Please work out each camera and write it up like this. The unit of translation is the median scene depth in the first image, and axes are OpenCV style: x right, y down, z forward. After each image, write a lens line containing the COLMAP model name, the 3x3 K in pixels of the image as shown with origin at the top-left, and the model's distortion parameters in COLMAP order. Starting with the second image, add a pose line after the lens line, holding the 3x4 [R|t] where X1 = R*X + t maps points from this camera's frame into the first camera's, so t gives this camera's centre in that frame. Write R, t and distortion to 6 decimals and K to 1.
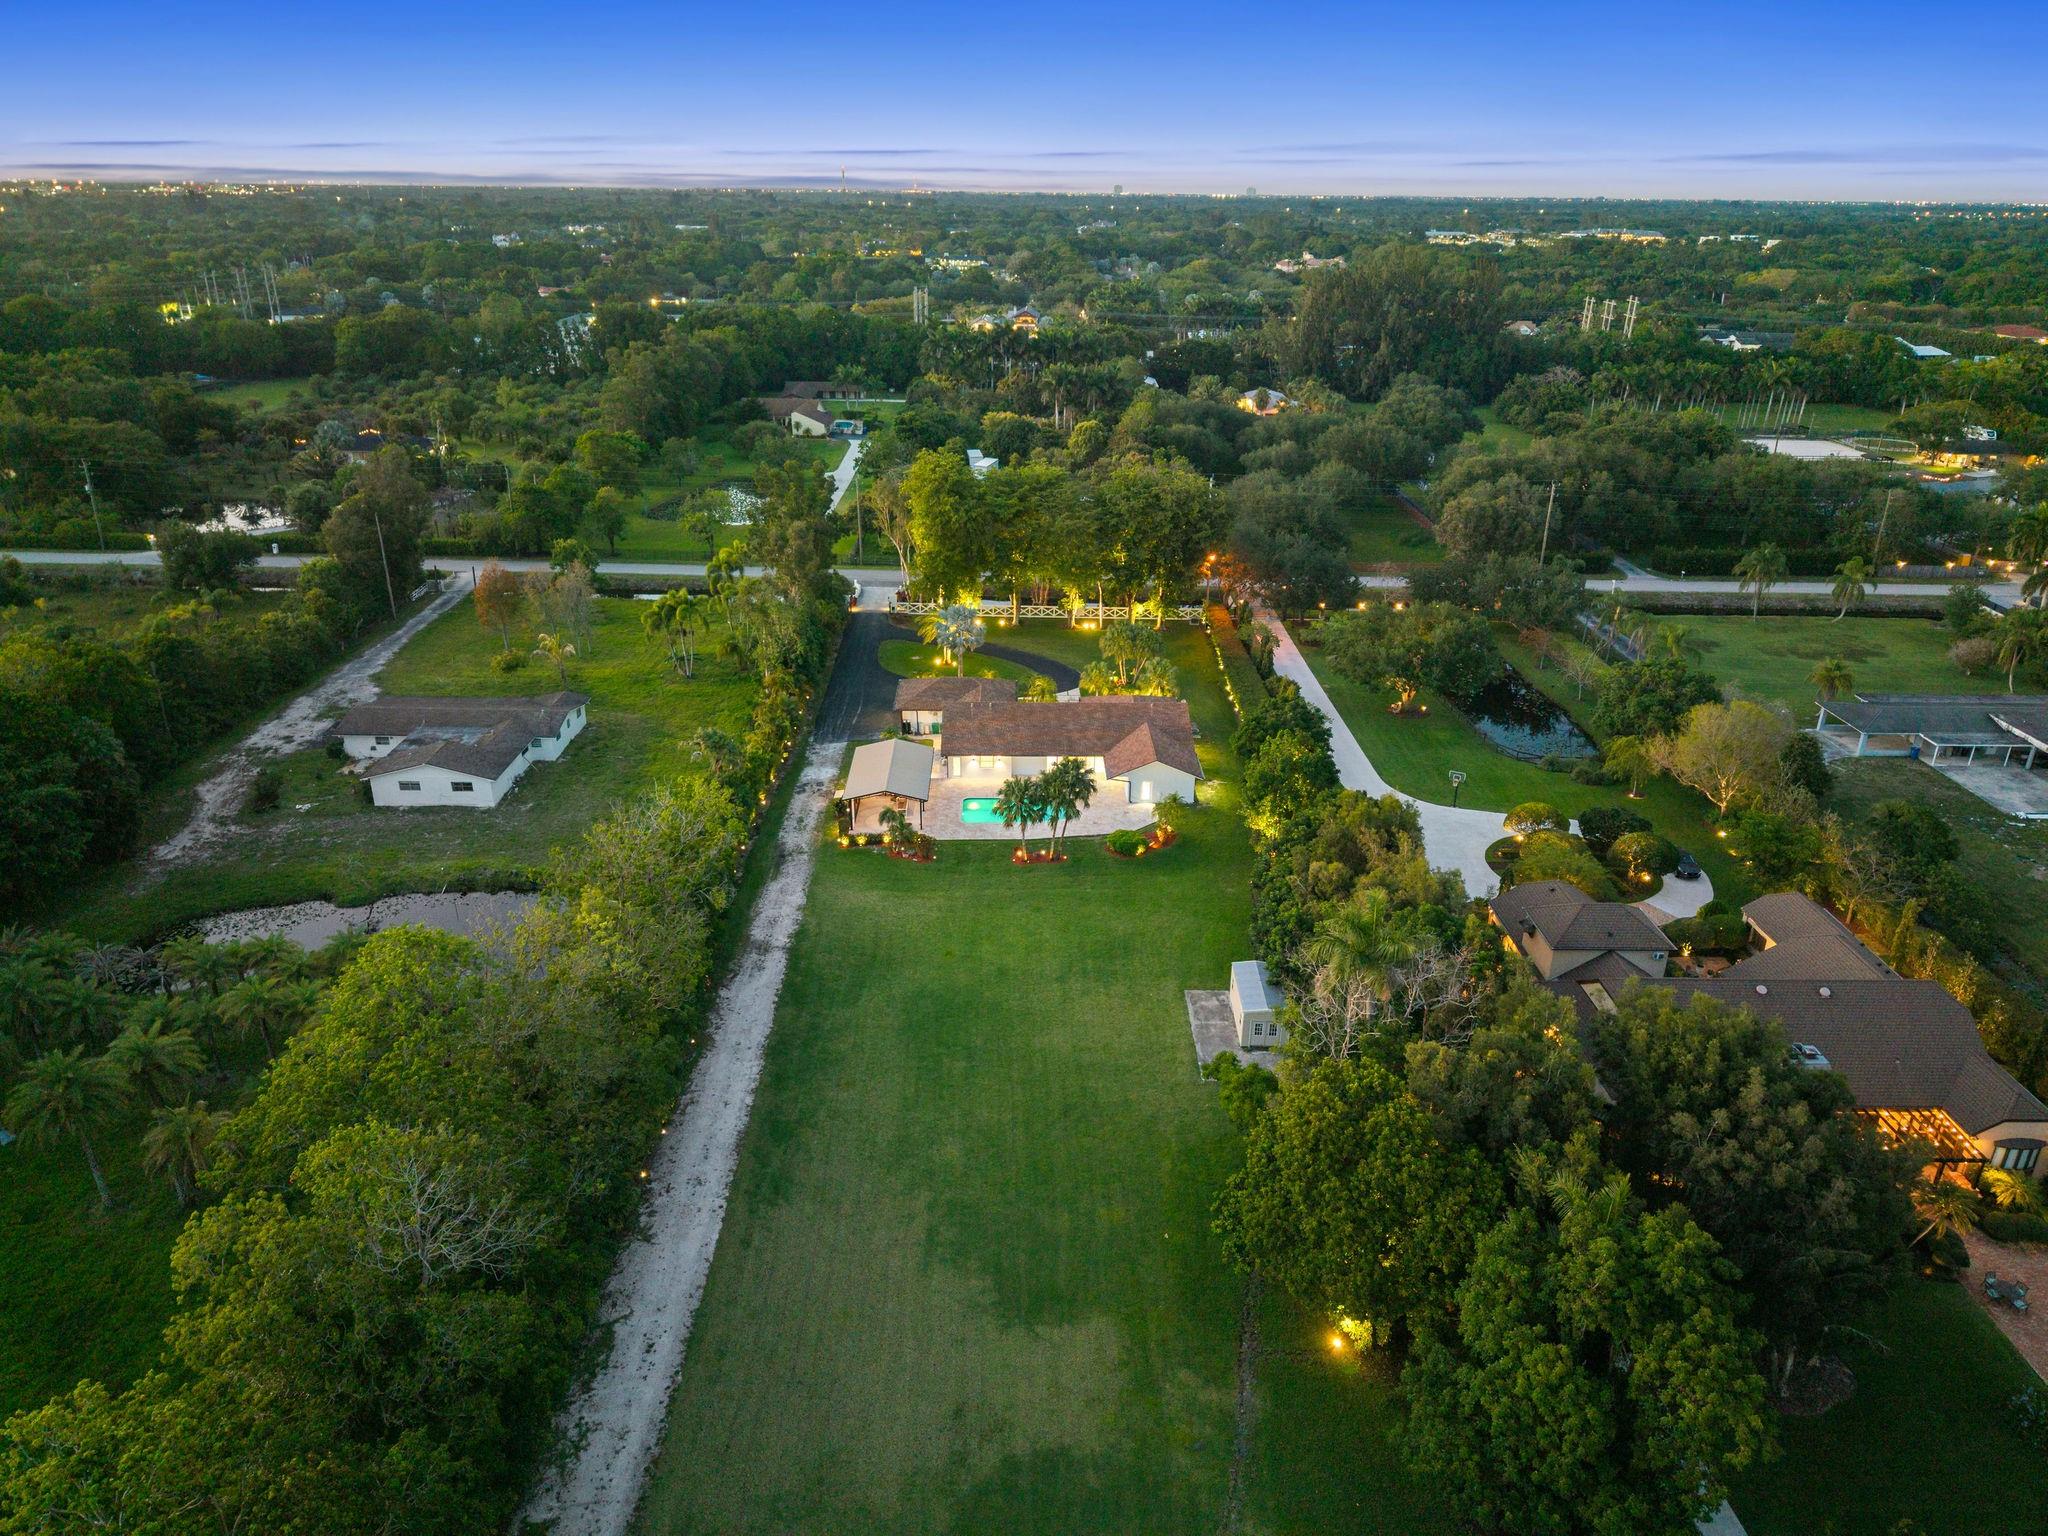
lens RADIAL K [[1378.6, 0, 1027.3], [0, 1378.6, 770.5], [0, 0, 1]] dist [0.023662, -0.027941]
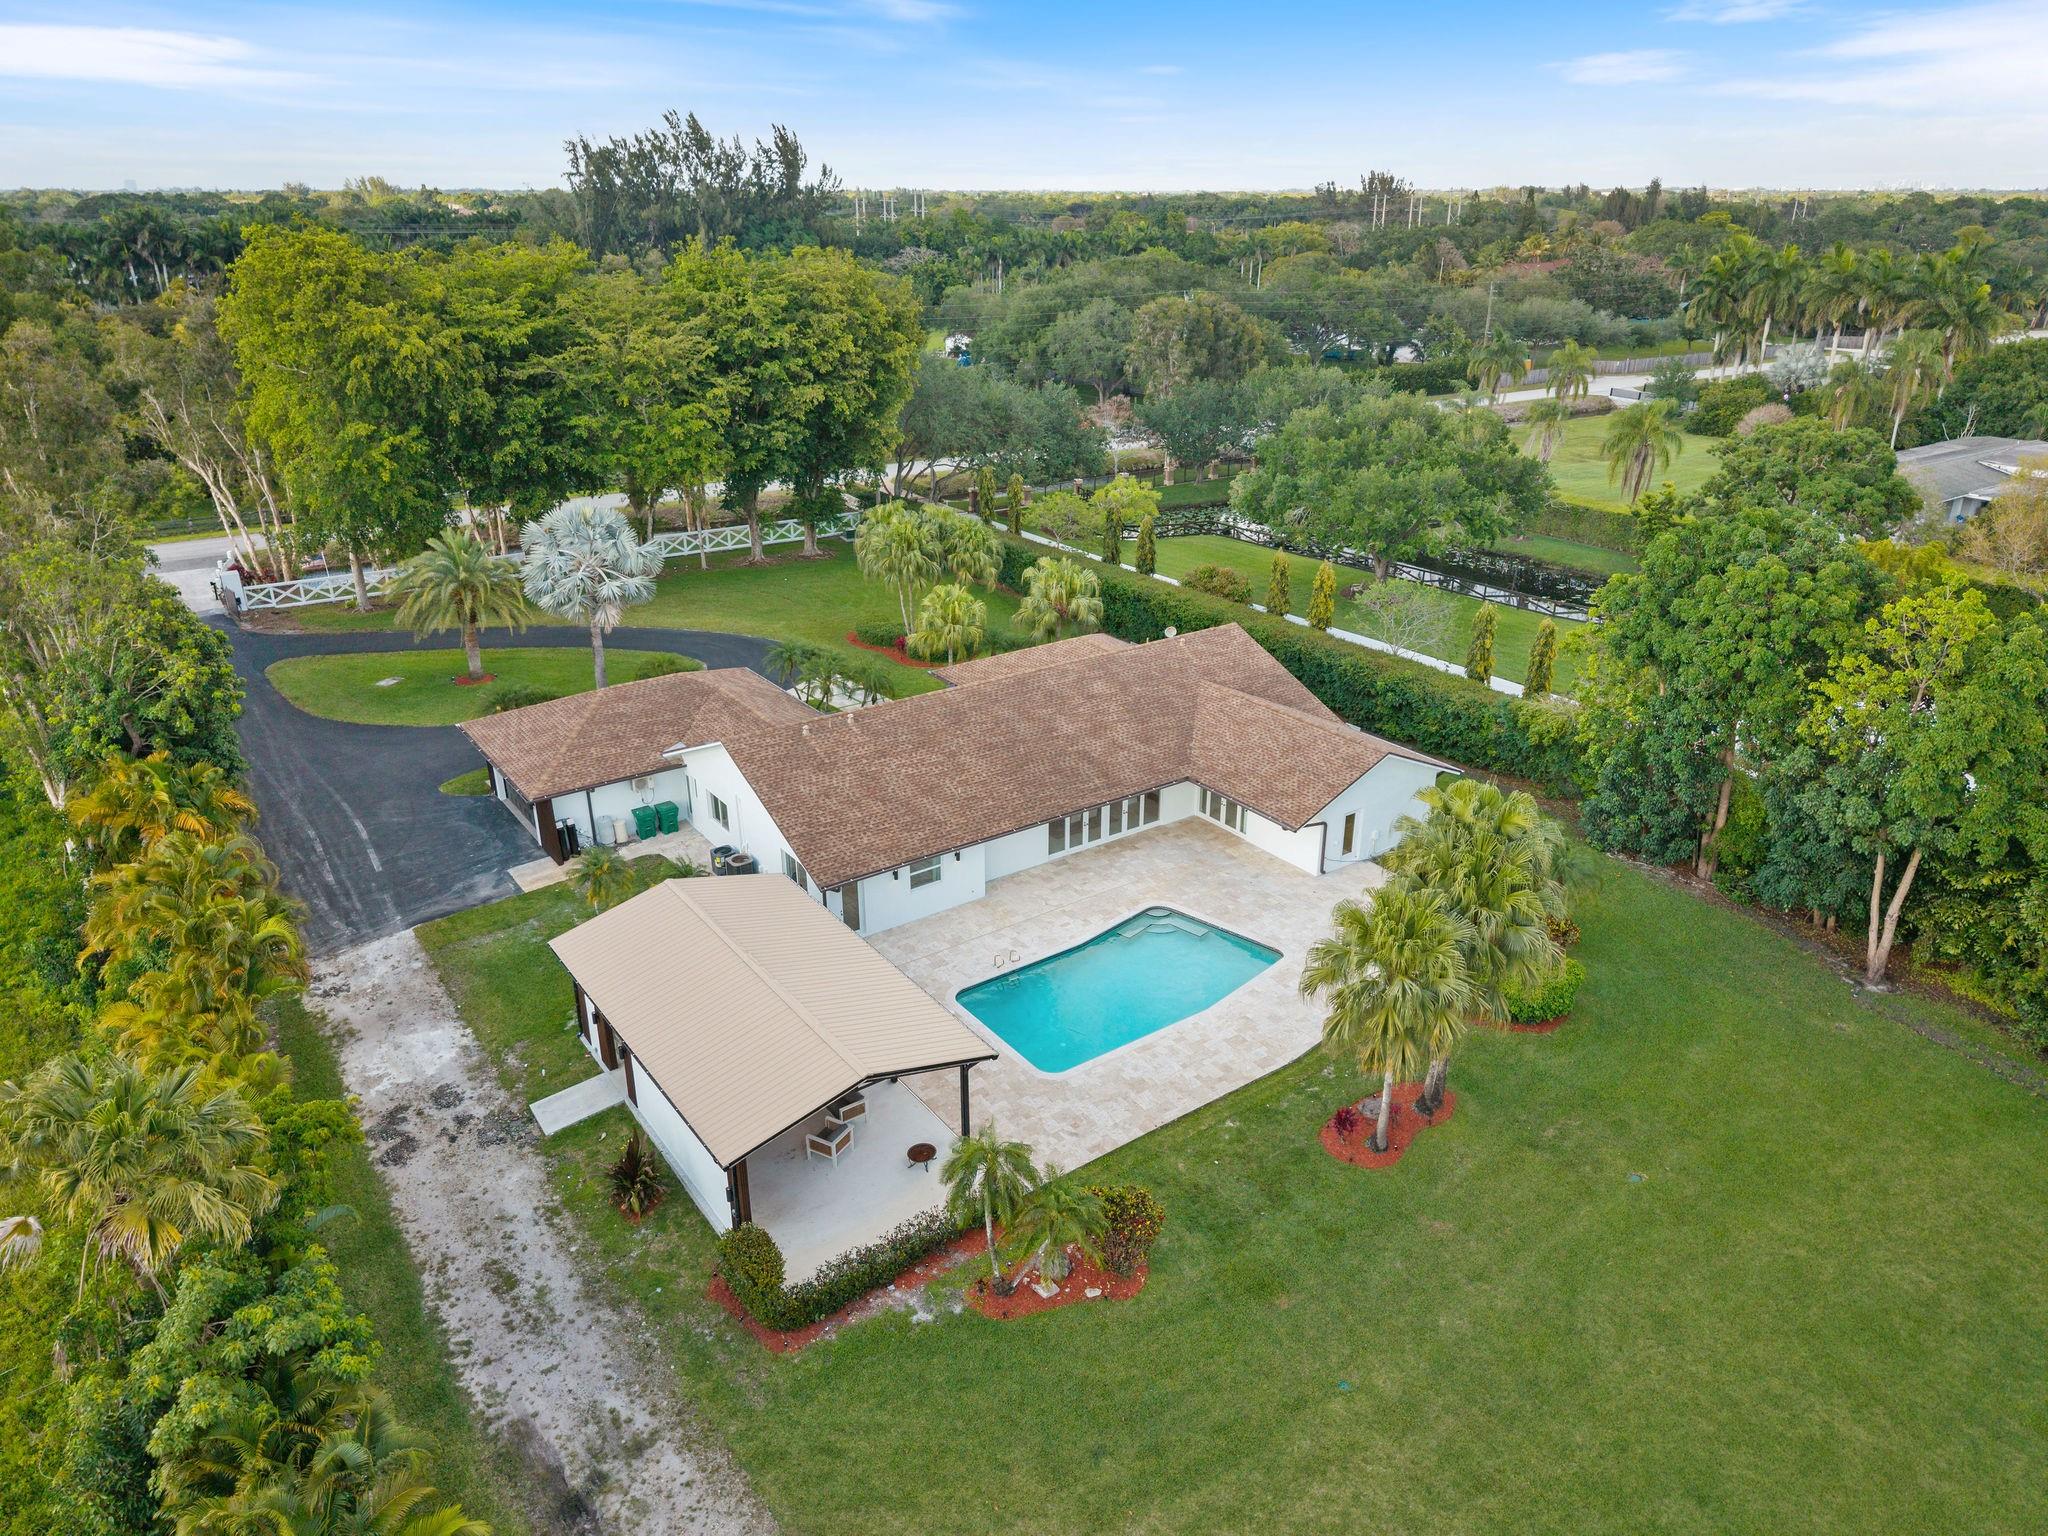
lens RADIAL K [[1378.6, 0, 1033.6], [0, 1378.6, 773.6], [0, 0, 1]] dist [0.023662, -0.027941]
pose [[0.823747, -0.229756, 0.518318, -0.162969], [0.227879, 0.971285, 0.068382, -0.043138], [-0.519146, 0.061785, 0.852450, 0.598591]]
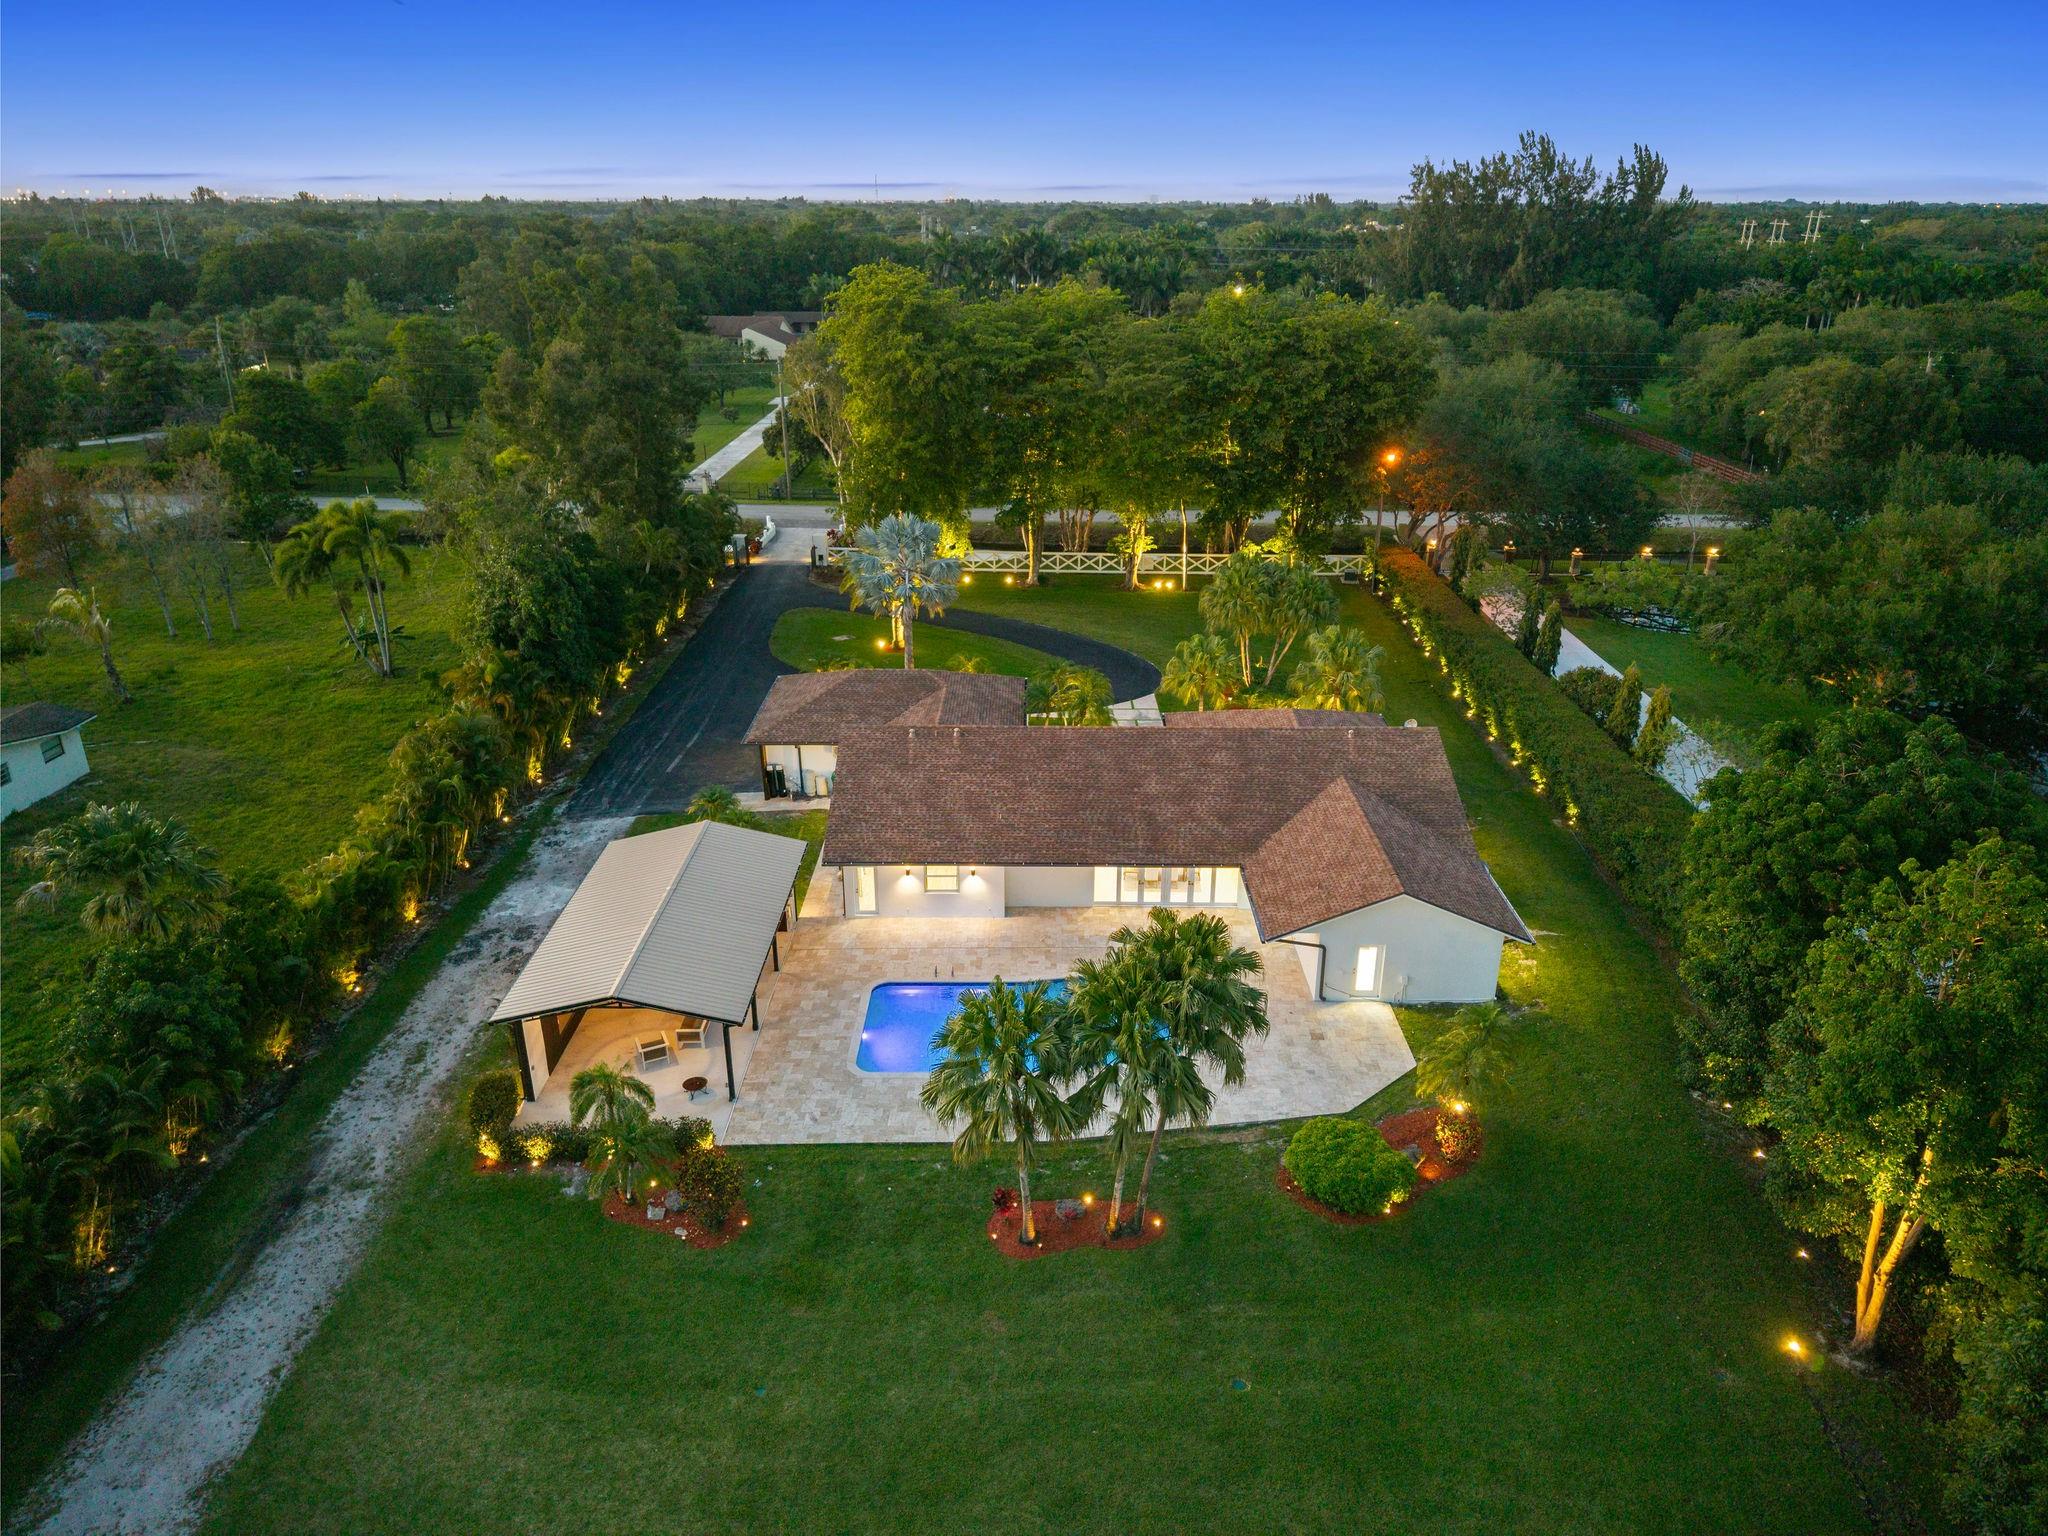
lens RADIAL K [[1378.6, 0, 1025.3], [0, 1378.6, 769.9], [0, 0, 1]] dist [0.023662, -0.027941]
pose [[0.999654, 0.001483, -0.026264, 0.004264], [-0.001718, 0.999959, -0.008930, -0.029856], [0.026249, 0.008972, 0.999615, 0.532574]]
